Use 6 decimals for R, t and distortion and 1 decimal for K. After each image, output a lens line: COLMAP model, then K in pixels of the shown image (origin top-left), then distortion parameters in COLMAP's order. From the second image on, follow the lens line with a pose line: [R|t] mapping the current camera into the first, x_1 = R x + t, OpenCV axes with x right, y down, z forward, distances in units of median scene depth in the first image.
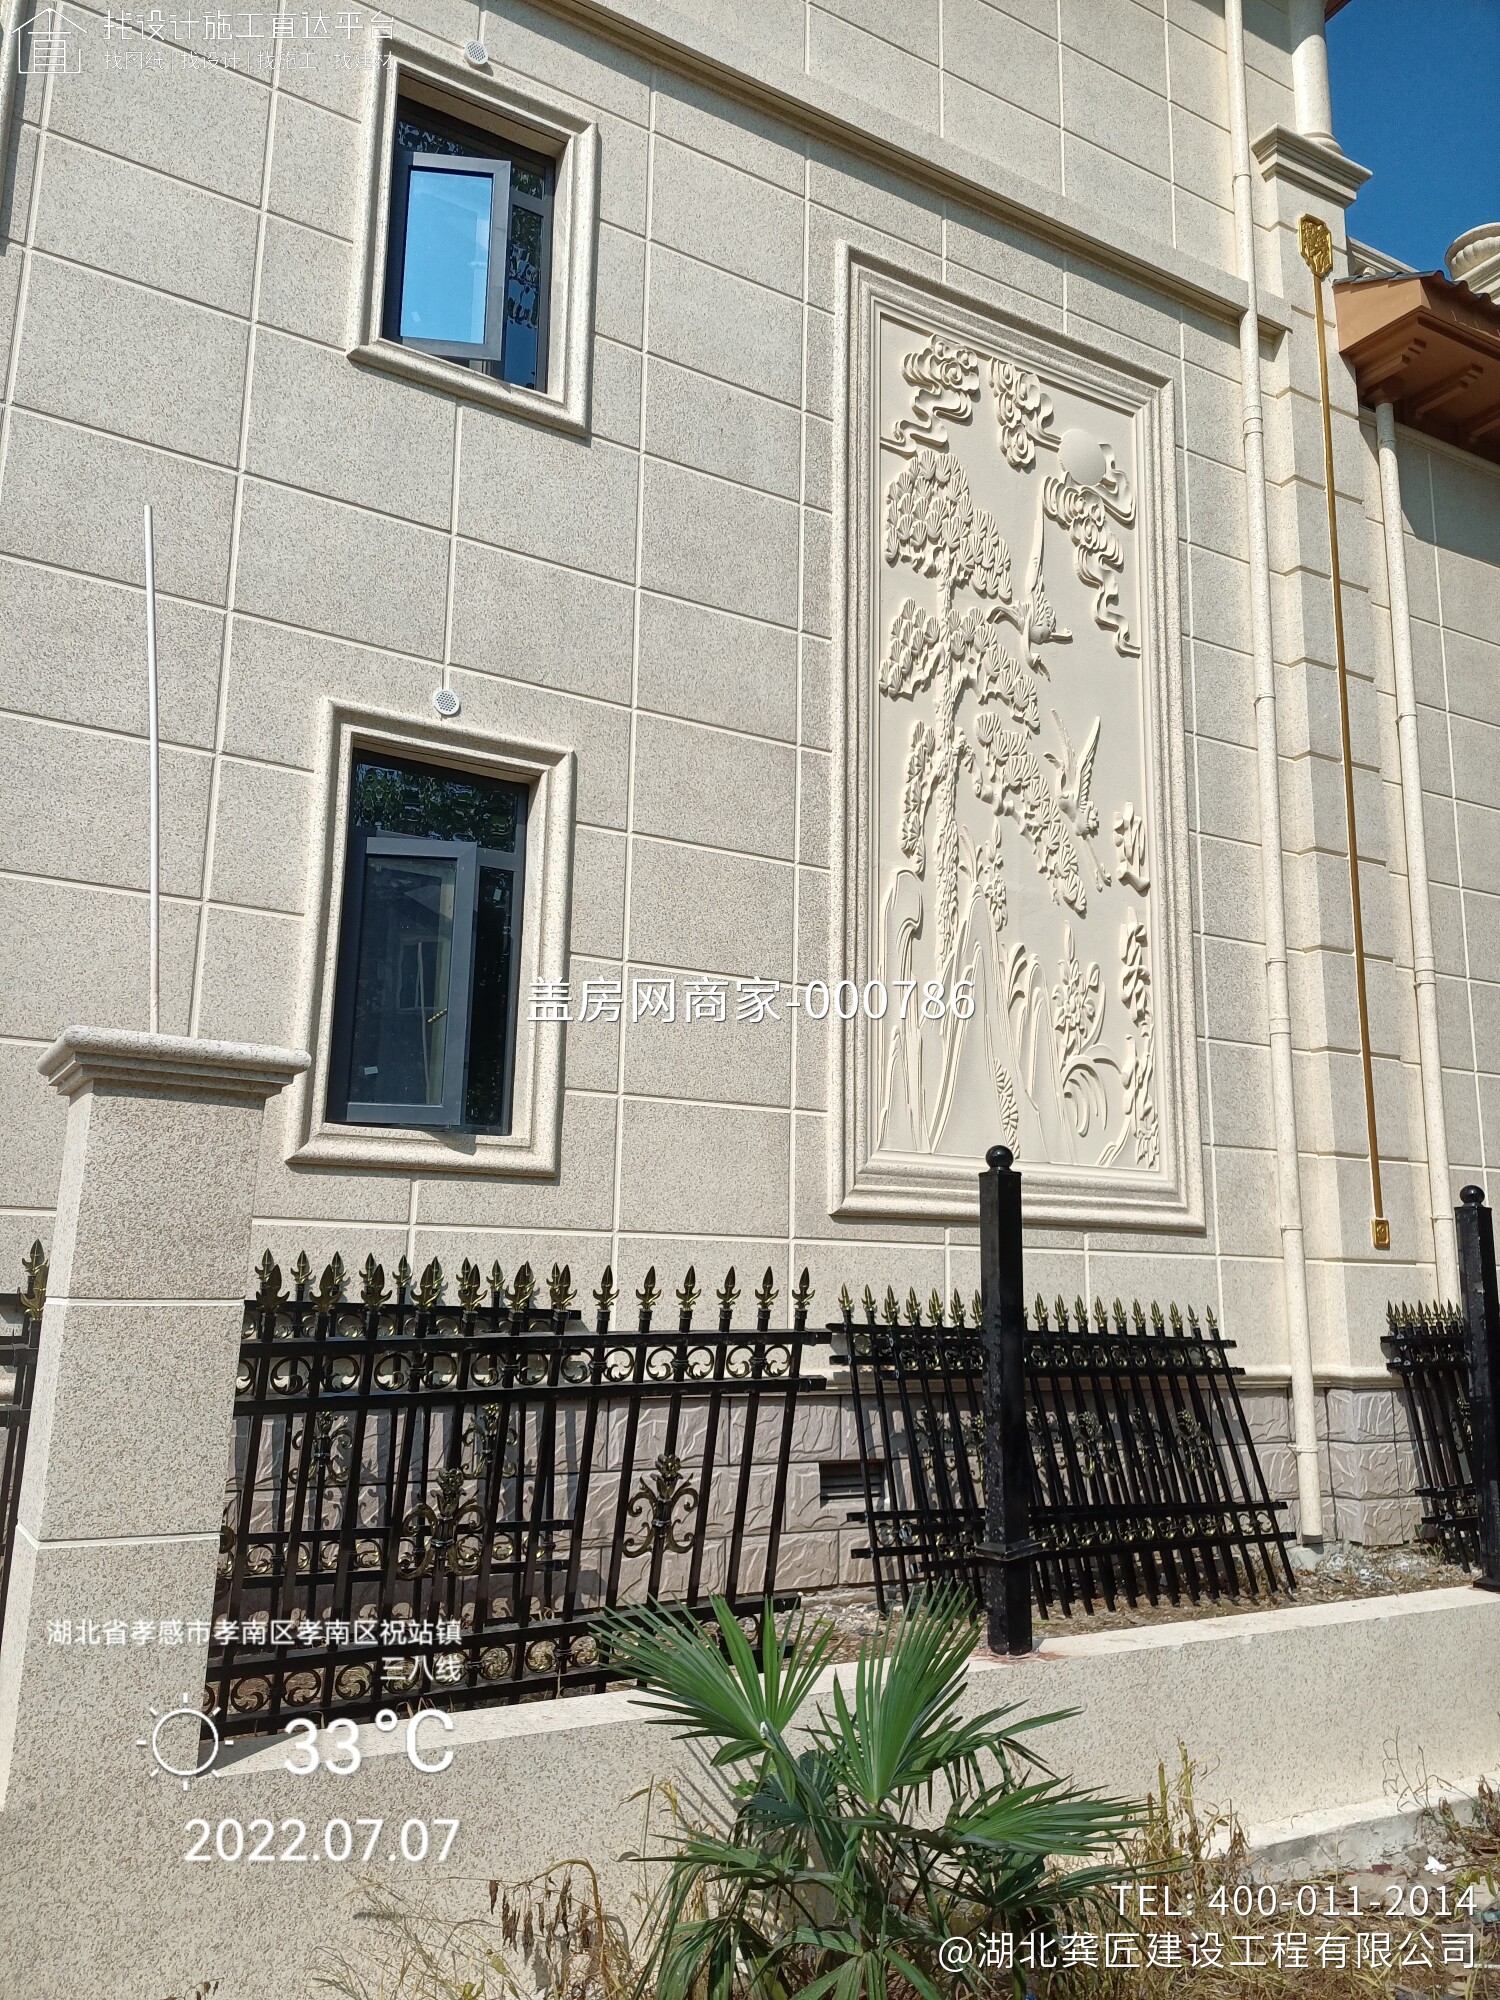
lens RADIAL K [[1490.8, 0, 758.3], [0, 1490.8, 990.5], [0, 0, 1]] dist [0.119731, -0.127987]
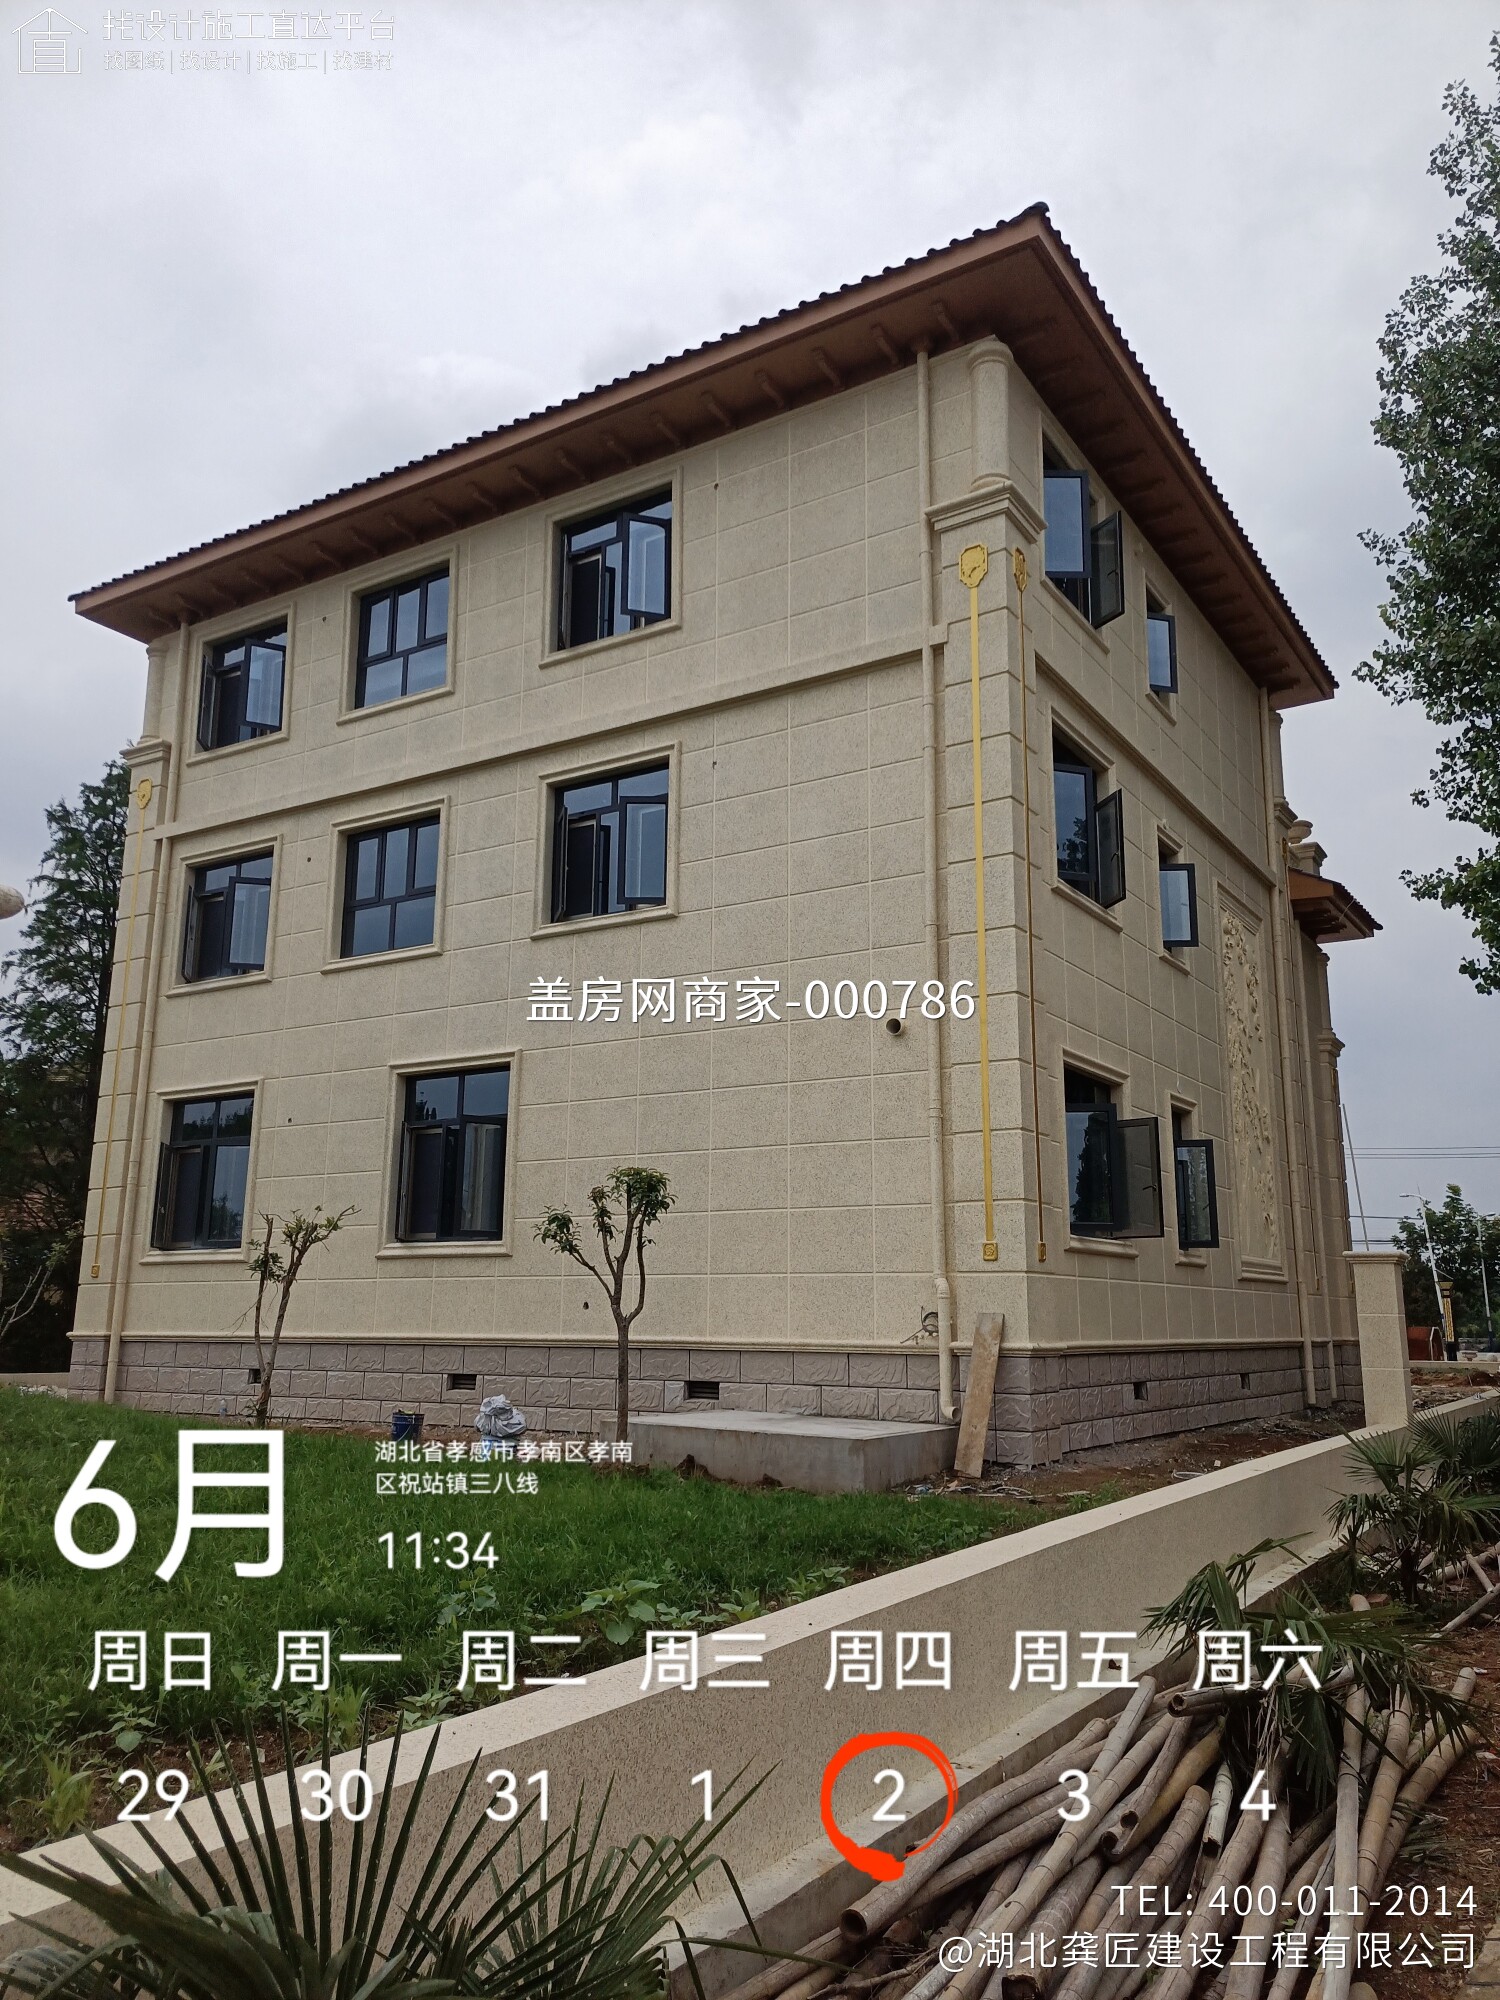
lens RADIAL K [[1490.8, 0, 758.3], [0, 1490.8, 990.5], [0, 0, 1]] dist [0.119731, -0.127987]
pose [[0.880220, 0.092551, 0.465453, -1.632303], [-0.094476, 0.995341, -0.019250, -0.181687], [-0.465067, -0.027030, 0.884863, -0.747717]]
